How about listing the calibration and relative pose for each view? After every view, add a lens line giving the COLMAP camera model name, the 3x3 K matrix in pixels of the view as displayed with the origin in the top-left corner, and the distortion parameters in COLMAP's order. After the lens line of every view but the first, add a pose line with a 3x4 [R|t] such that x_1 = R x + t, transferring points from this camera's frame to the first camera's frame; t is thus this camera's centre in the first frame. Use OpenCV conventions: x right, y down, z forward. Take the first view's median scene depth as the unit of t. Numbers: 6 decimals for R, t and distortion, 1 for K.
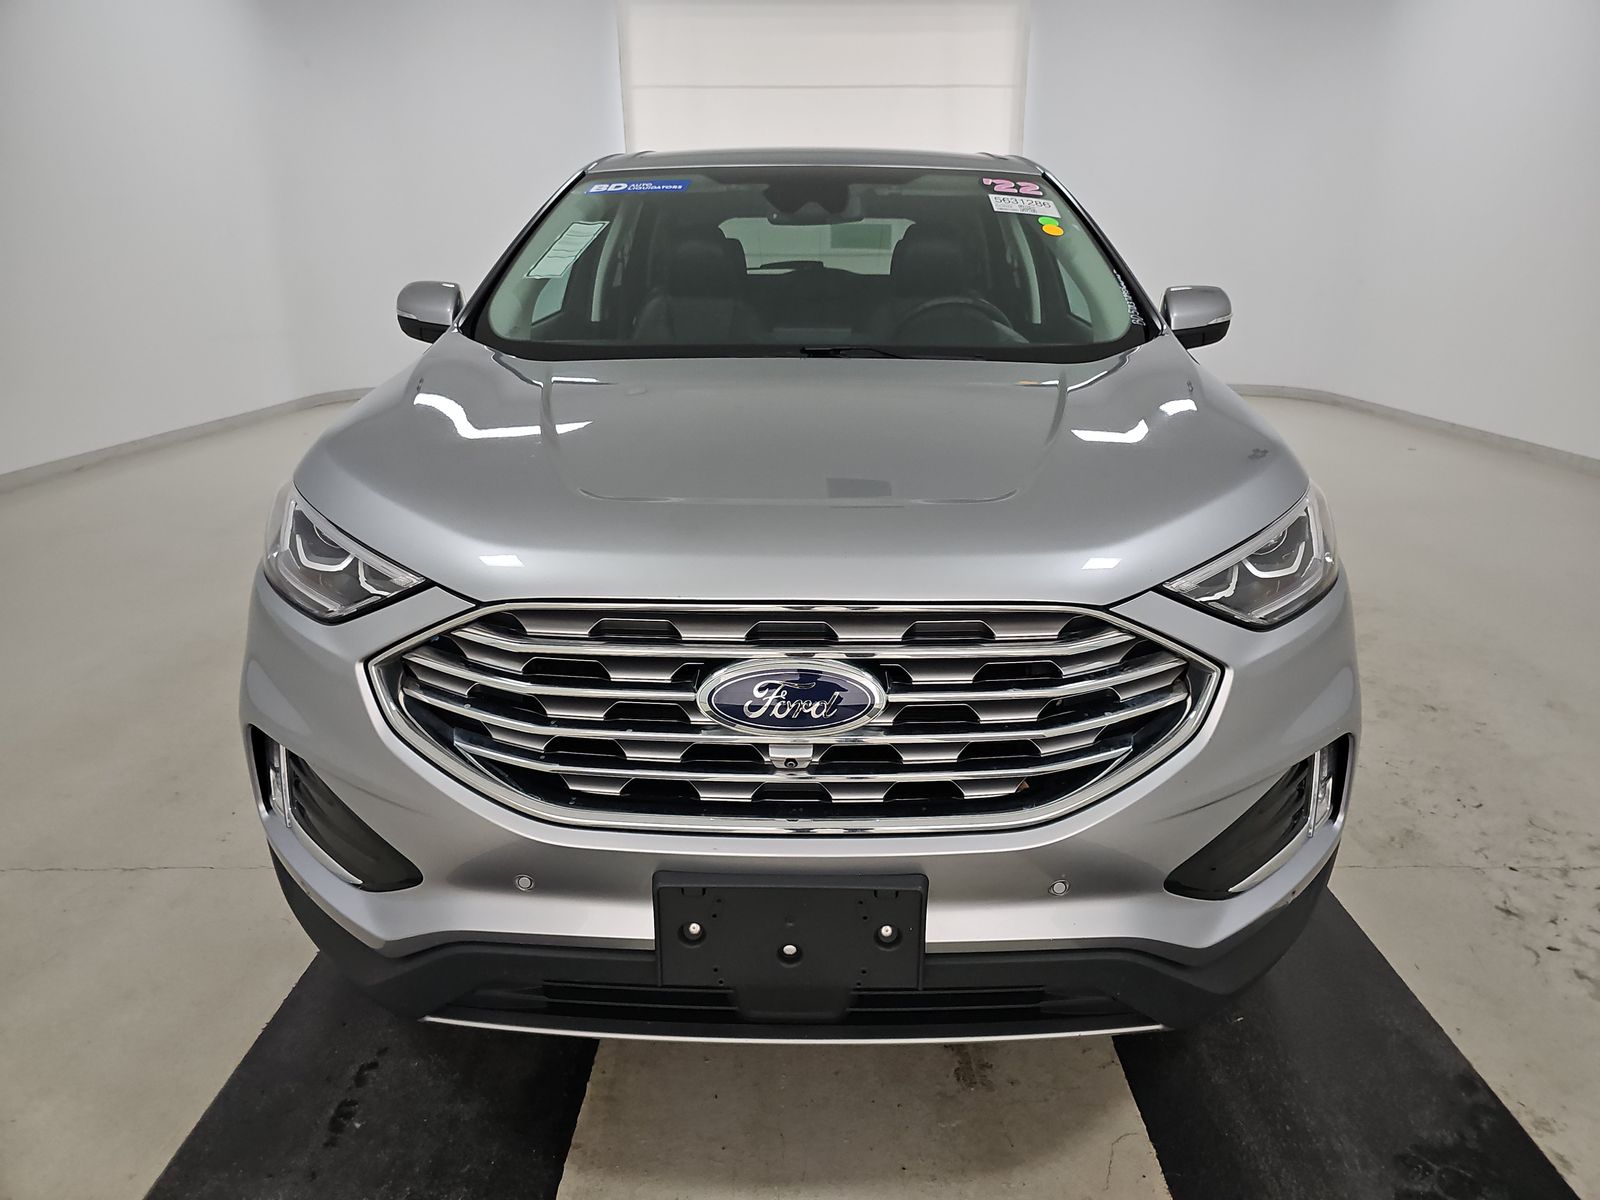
lens RADIAL K [[1079.9, 0, 802.3], [0, 1079.9, 601.3], [0, 0, 1]] dist [0.027112, -0.004752]
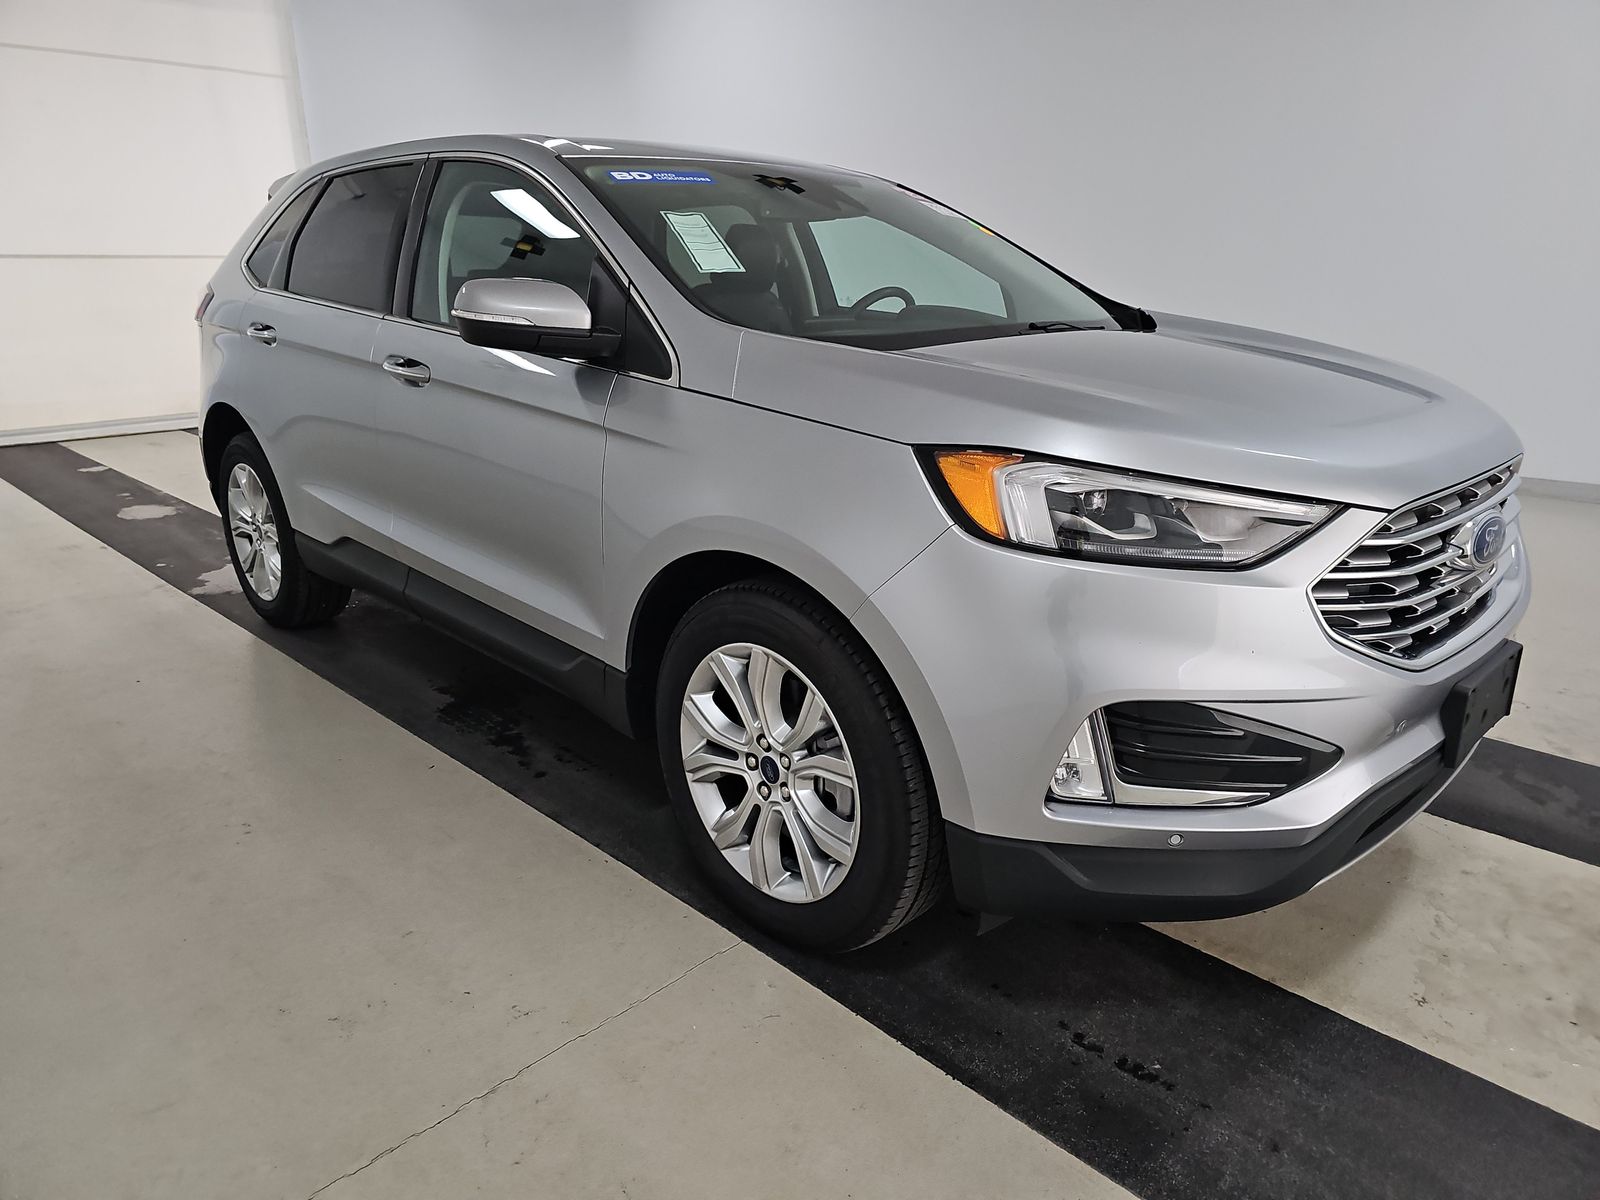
lens RADIAL K [[1079.9, 0, 802.7], [0, 1079.9, 598.6], [0, 0, 1]] dist [0.027112, -0.004752]
pose [[0.697993, -0.219721, 0.681564, -1.202339], [0.227230, 0.970535, 0.080171, -0.112562], [-0.679097, 0.098913, 0.727354, 0.405985]]
